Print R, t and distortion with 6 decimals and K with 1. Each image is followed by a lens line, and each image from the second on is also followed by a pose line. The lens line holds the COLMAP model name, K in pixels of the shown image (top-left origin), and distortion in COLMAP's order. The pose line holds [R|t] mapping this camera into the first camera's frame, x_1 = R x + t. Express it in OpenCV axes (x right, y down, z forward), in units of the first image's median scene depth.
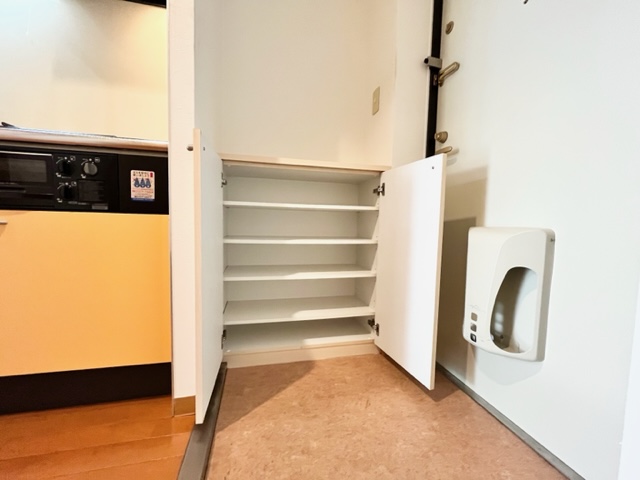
lens RADIAL K [[261.5, 0, 320.0], [0, 261.5, 240.0], [0, 0, 1]] dist [-0.000609, -0.000126]
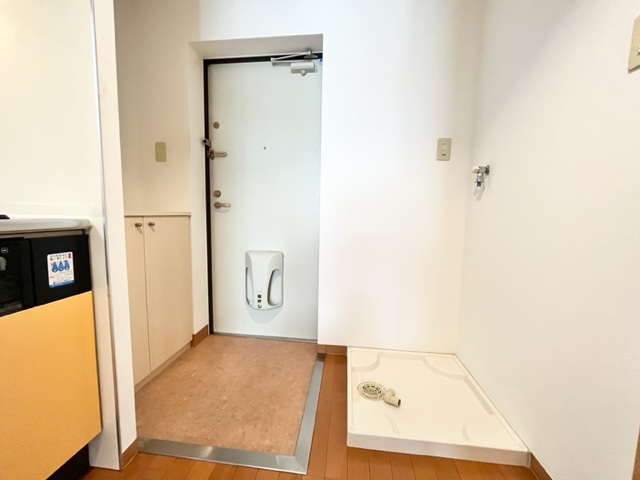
lens RADIAL K [[261.5, 0, 320.0], [0, 261.5, 240.0], [0, 0, 1]] dist [-0.000609, -0.000126]
pose [[0.329969, -0.109884, 0.937575, -1.228185], [0.049449, 0.993850, 0.099076, -0.355584], [-0.942696, 0.013670, 0.333373, -0.159642]]
